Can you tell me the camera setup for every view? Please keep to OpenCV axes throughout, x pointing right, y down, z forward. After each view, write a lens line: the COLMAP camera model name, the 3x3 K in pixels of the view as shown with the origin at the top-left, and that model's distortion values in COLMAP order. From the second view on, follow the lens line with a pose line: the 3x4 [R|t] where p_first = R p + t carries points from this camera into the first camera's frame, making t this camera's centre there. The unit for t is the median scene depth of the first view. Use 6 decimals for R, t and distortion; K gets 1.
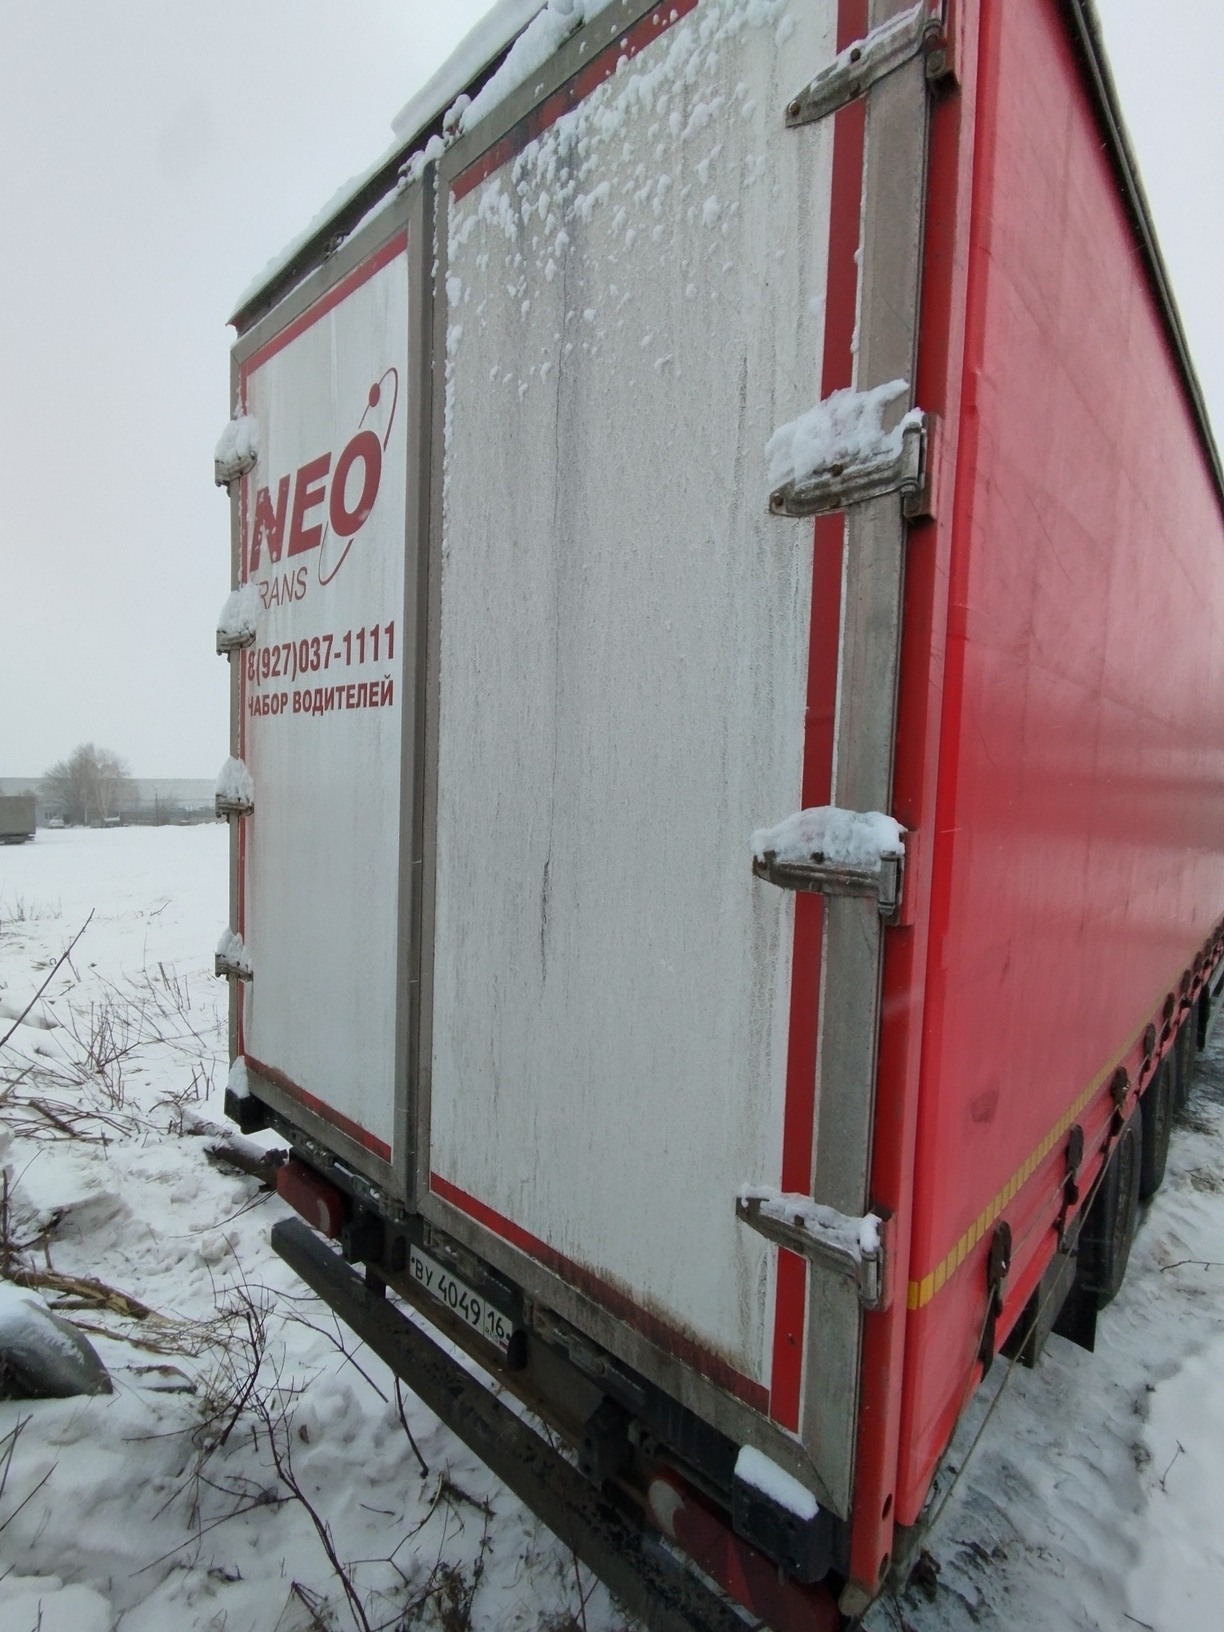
lens RADIAL K [[759.1, 0, 596.9], [0, 759.1, 820.6], [0, 0, 1]] dist [0.000710, 0.000511]
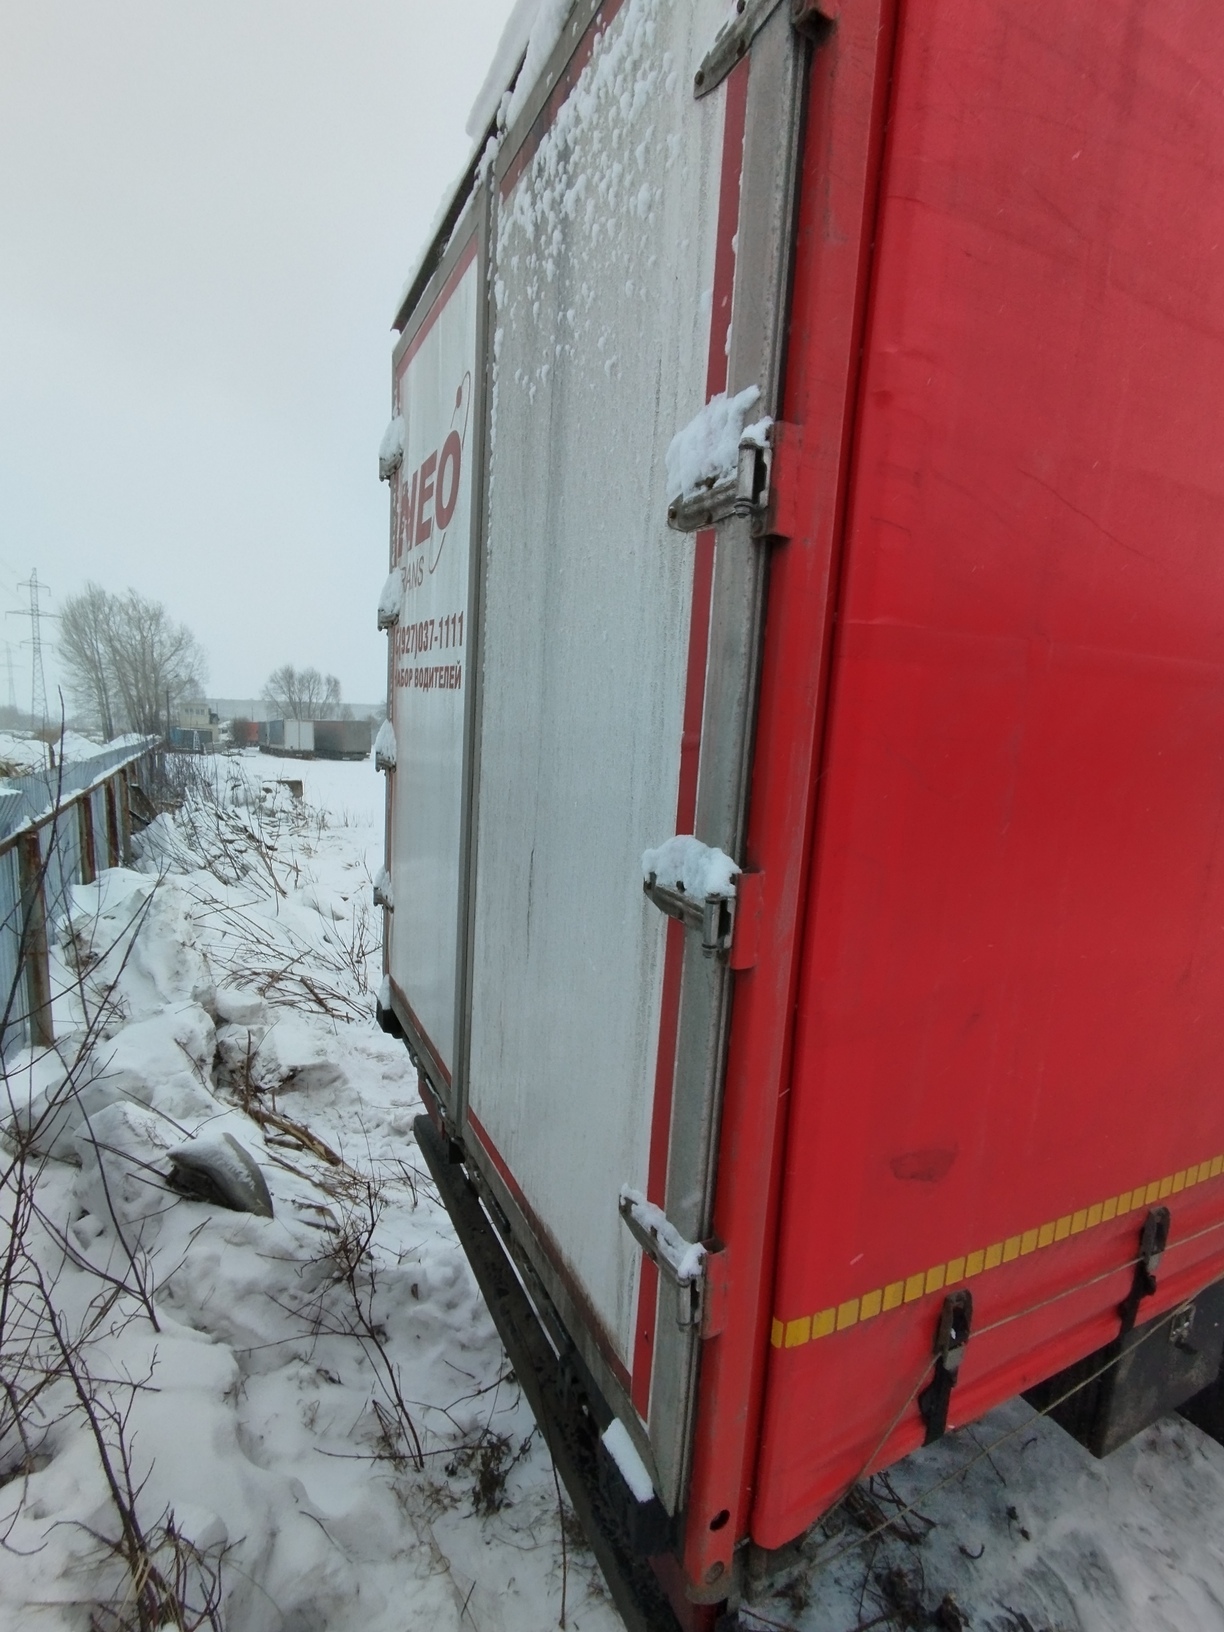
lens RADIAL K [[759.1, 0, 594.5], [0, 759.1, 811.5], [0, 0, 1]] dist [0.000710, 0.000511]
pose [[0.935843, 0.070788, -0.345234, 0.339285], [-0.045589, 0.995705, 0.080583, -0.079787], [0.349456, -0.059674, 0.935051, 0.029011]]
